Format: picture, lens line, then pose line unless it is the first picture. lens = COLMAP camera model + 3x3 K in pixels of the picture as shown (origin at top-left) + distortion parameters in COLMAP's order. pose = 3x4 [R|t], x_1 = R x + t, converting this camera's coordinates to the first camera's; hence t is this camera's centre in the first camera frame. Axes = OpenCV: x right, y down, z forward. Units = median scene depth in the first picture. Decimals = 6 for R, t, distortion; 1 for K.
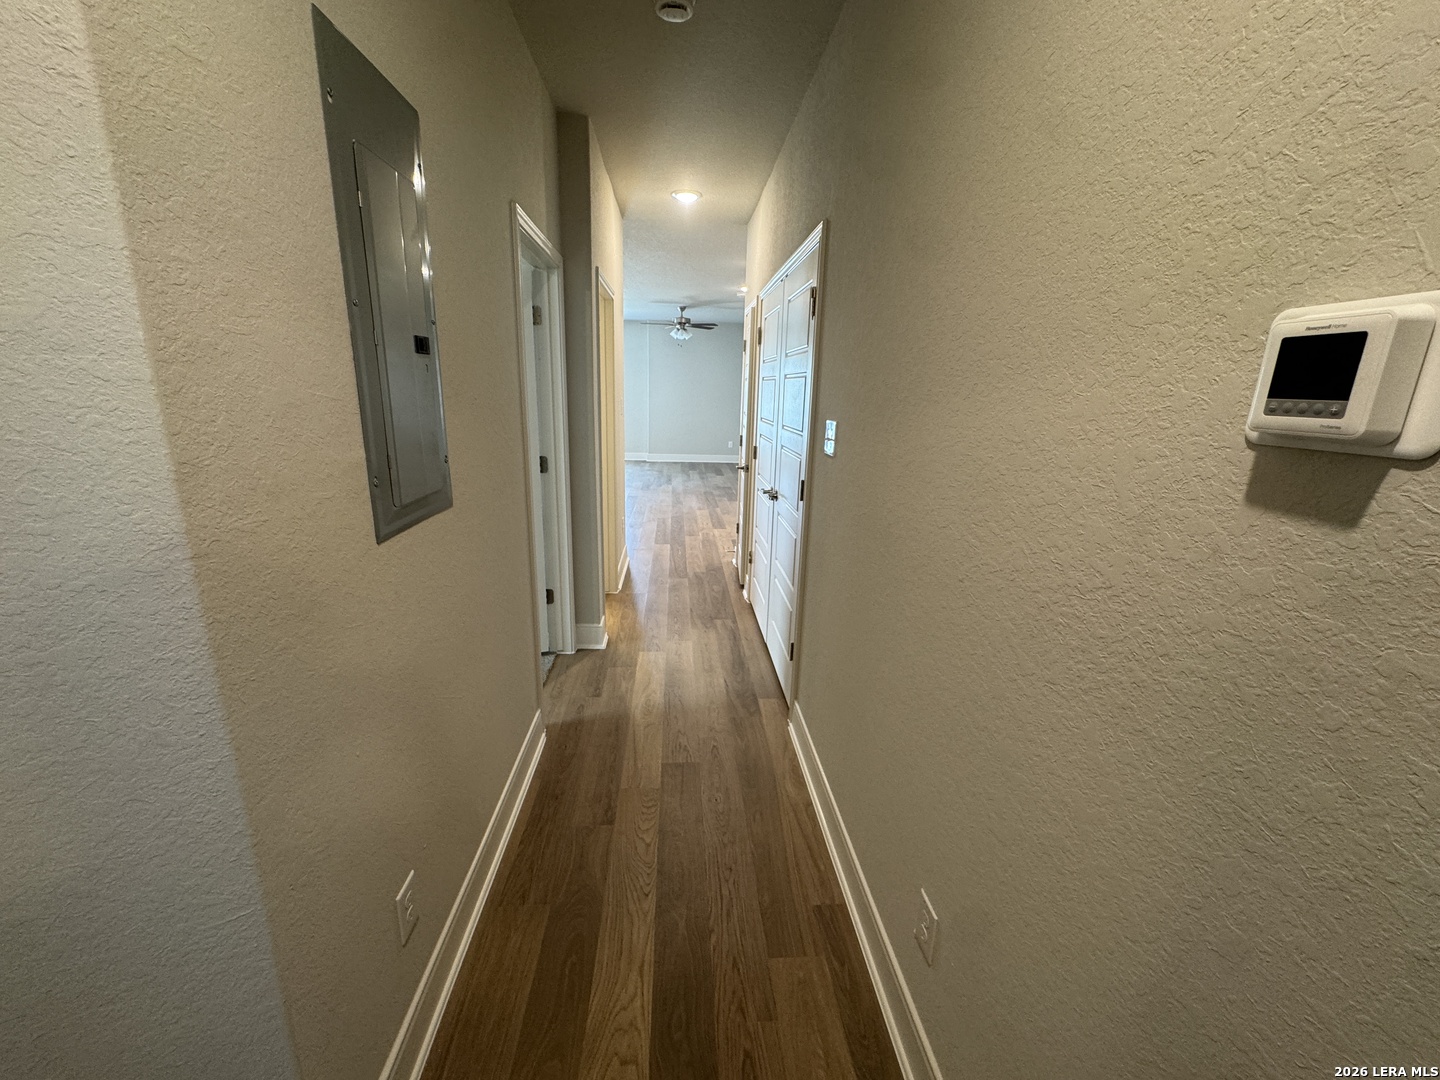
lens RADIAL K [[576.6, 0, 717.1], [0, 576.6, 538.3], [0, 0, 1]] dist [-0.005217, 0.000333]
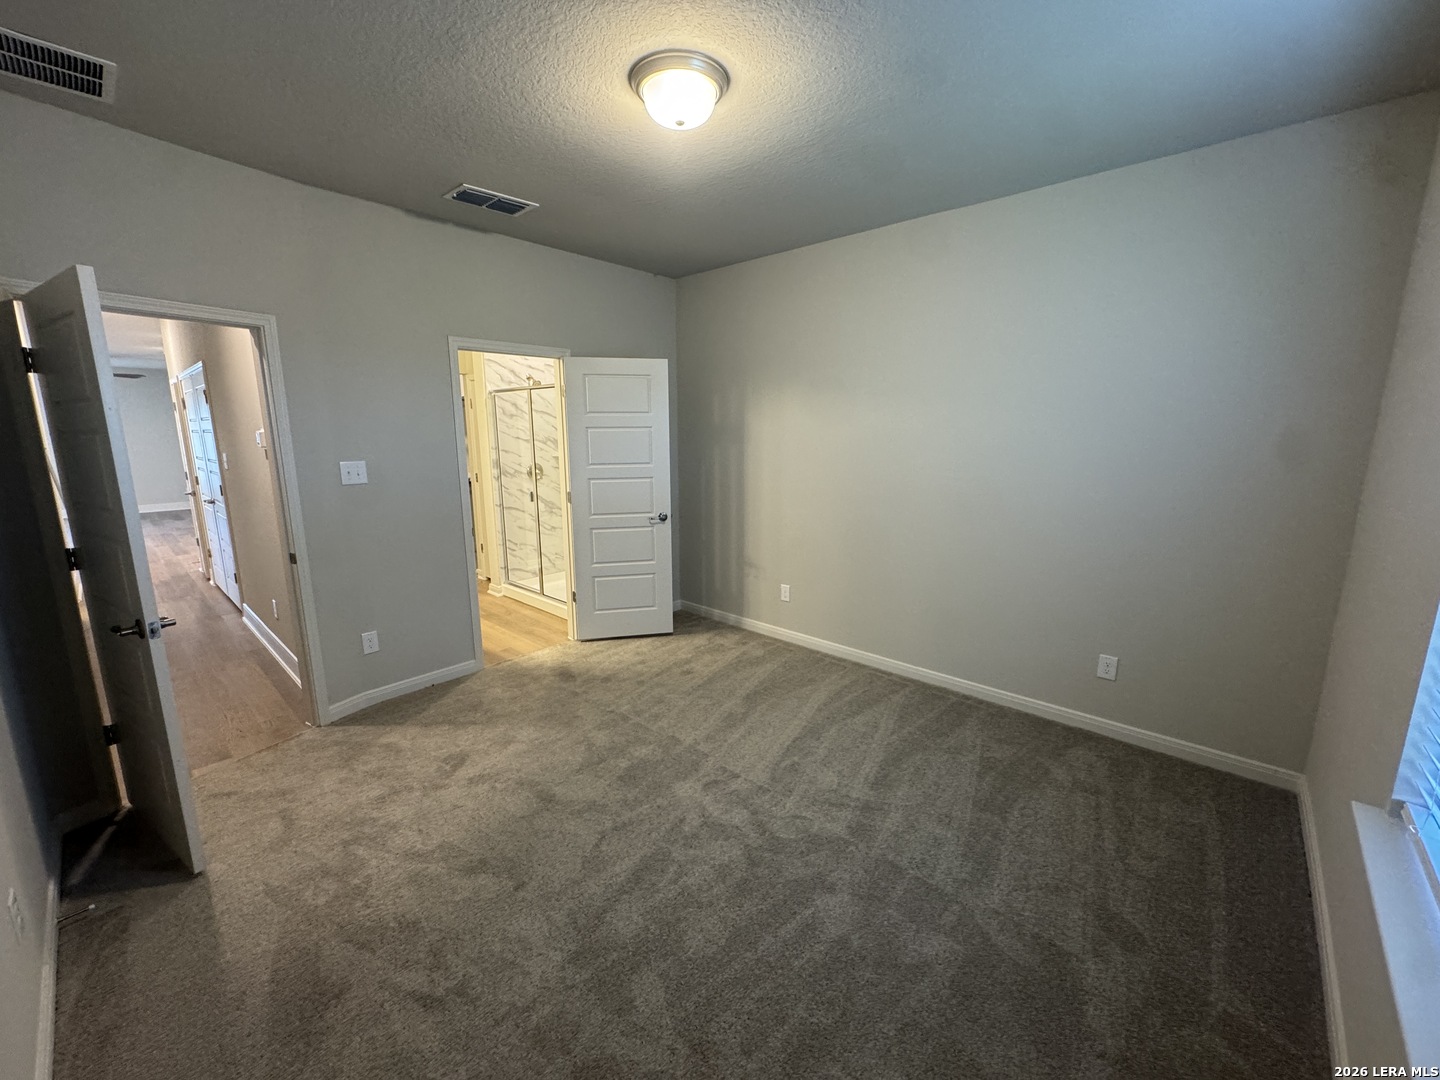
lens RADIAL K [[576.6, 0, 717.1], [0, 576.6, 538.3], [0, 0, 1]] dist [-0.005217, 0.000333]
pose [[0.725565, -0.157860, 0.669803, 0.026872], [0.196772, 0.980286, 0.017881, 0.259291], [-0.659421, 0.118825, 0.742323, -1.065585]]
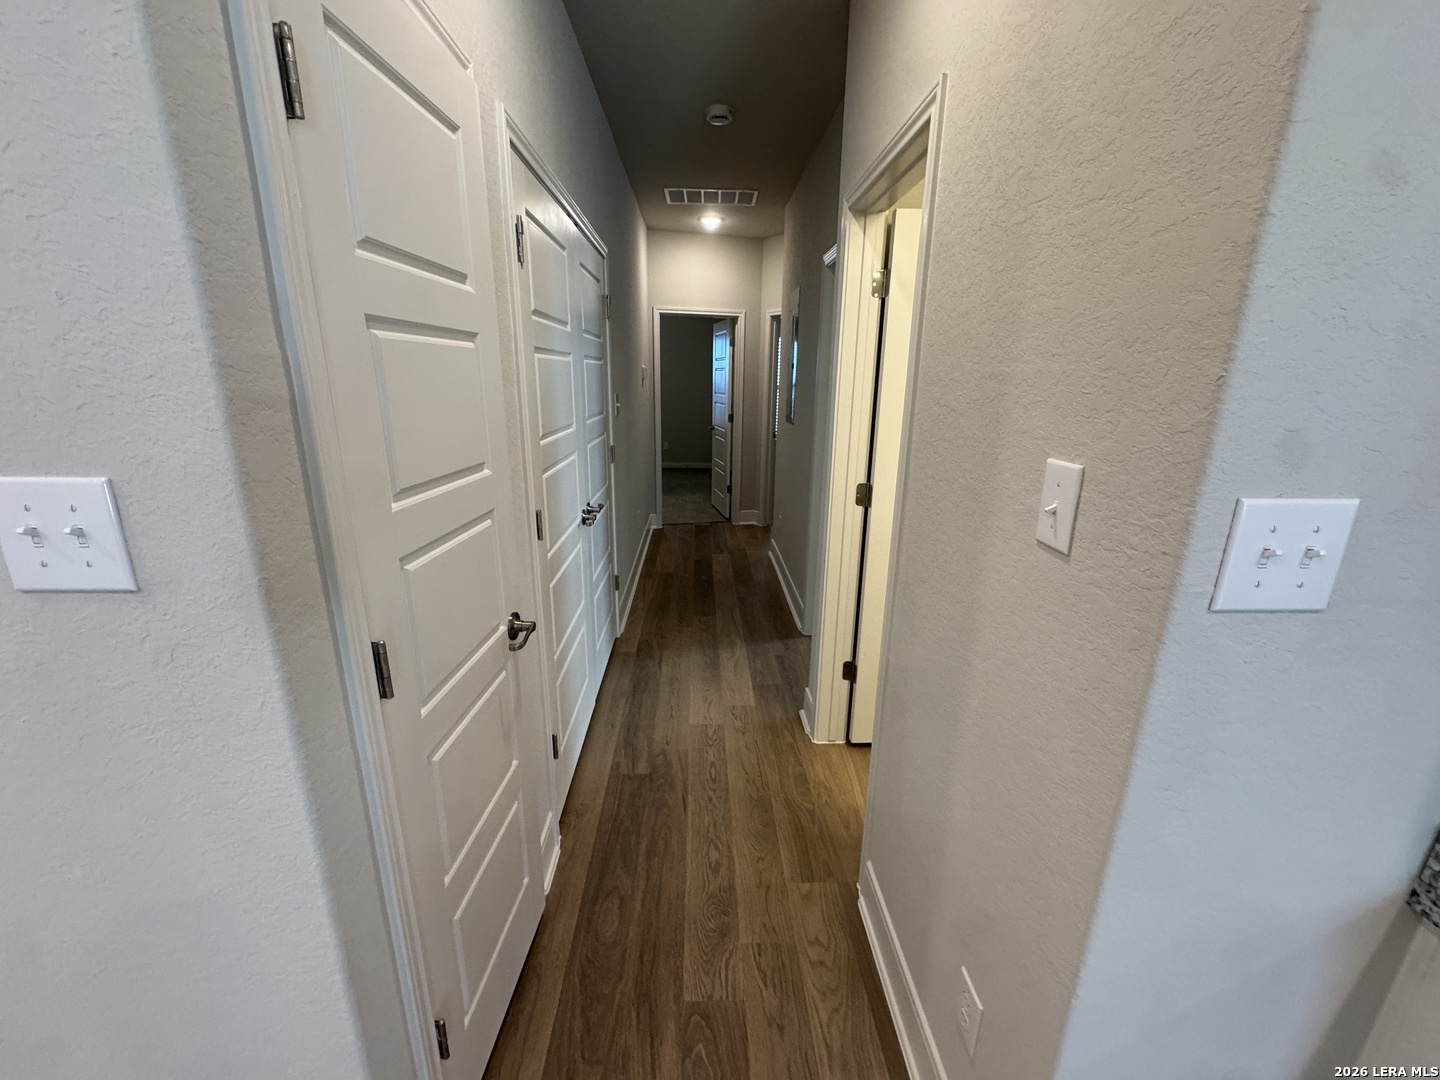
lens RADIAL K [[576.6, 0, 717.1], [0, 576.6, 538.3], [0, 0, 1]] dist [-0.005217, 0.000333]
pose [[-0.998479, -0.049667, 0.023944, -0.085034], [-0.030659, 0.861058, 0.507581, -0.401762], [-0.045827, 0.506075, -0.861271, 1.520196]]
